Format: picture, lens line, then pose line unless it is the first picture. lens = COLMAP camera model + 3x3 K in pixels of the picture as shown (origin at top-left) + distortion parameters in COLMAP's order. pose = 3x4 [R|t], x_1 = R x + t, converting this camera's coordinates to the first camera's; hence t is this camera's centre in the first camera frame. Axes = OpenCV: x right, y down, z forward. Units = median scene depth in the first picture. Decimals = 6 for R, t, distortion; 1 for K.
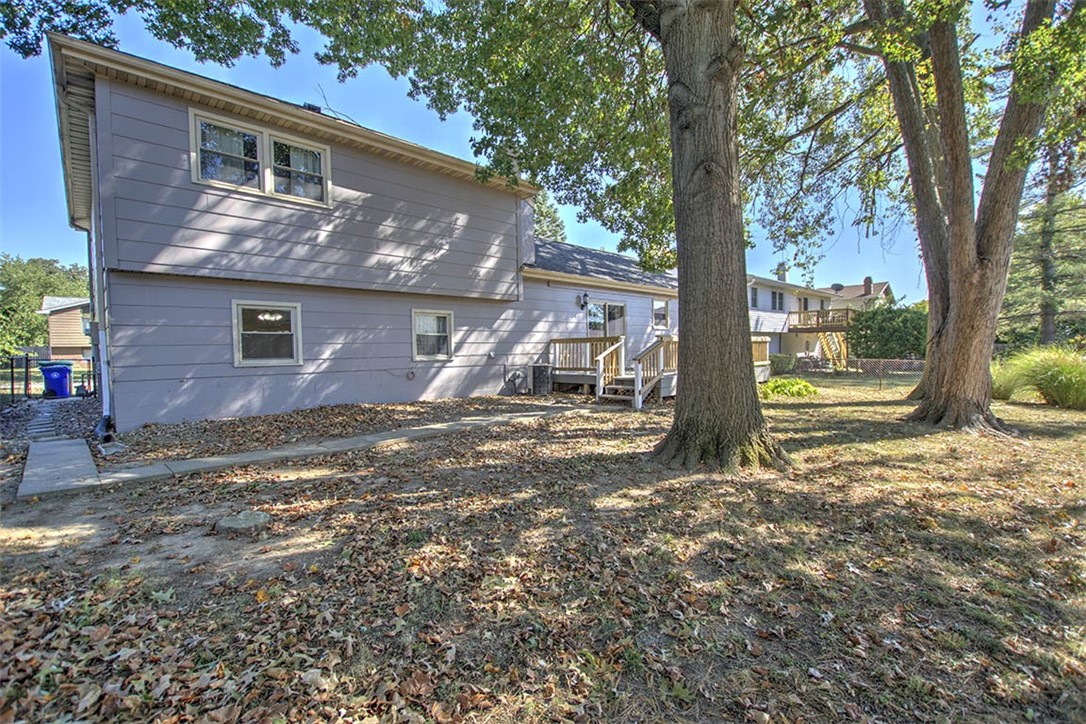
lens RADIAL K [[470.4, 0, 542.8], [0, 470.4, 360.0], [0, 0, 1]] dist [0.000465, 0.000086]
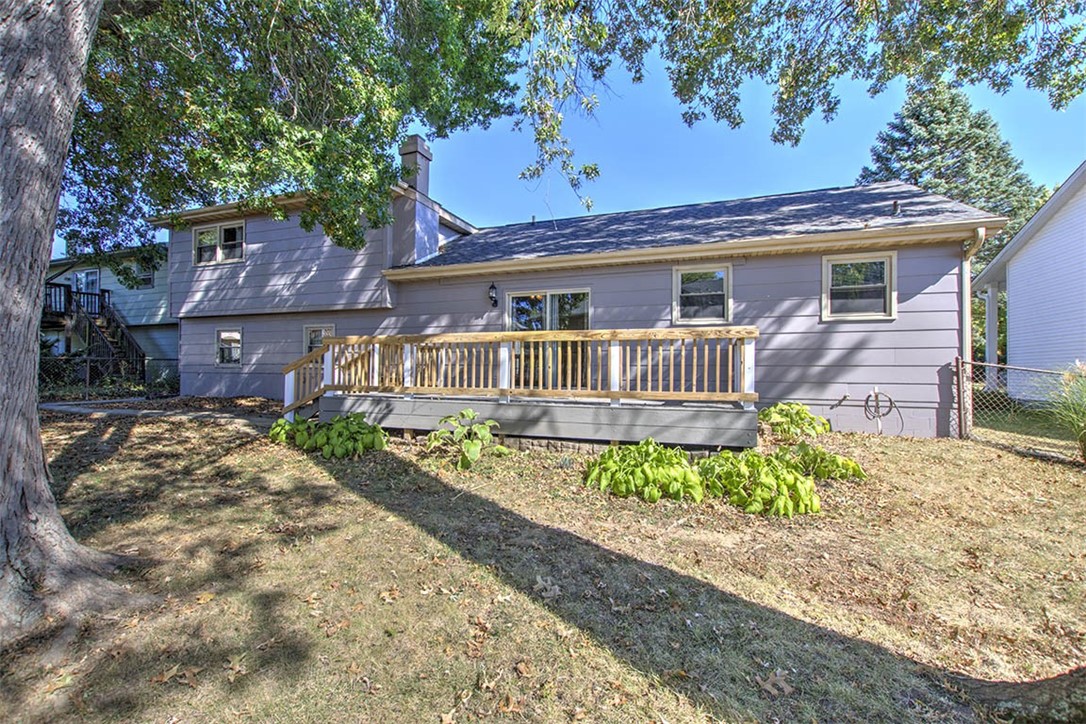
lens RADIAL K [[470.4, 0, 542.9], [0, 470.4, 357.4], [0, 0, 1]] dist [0.000465, 0.000086]
pose [[0.445773, 0.002918, -0.895141, 1.098361], [-0.029029, 0.999516, -0.011198, -0.028160], [0.894675, 0.030977, 0.445642, 1.024832]]
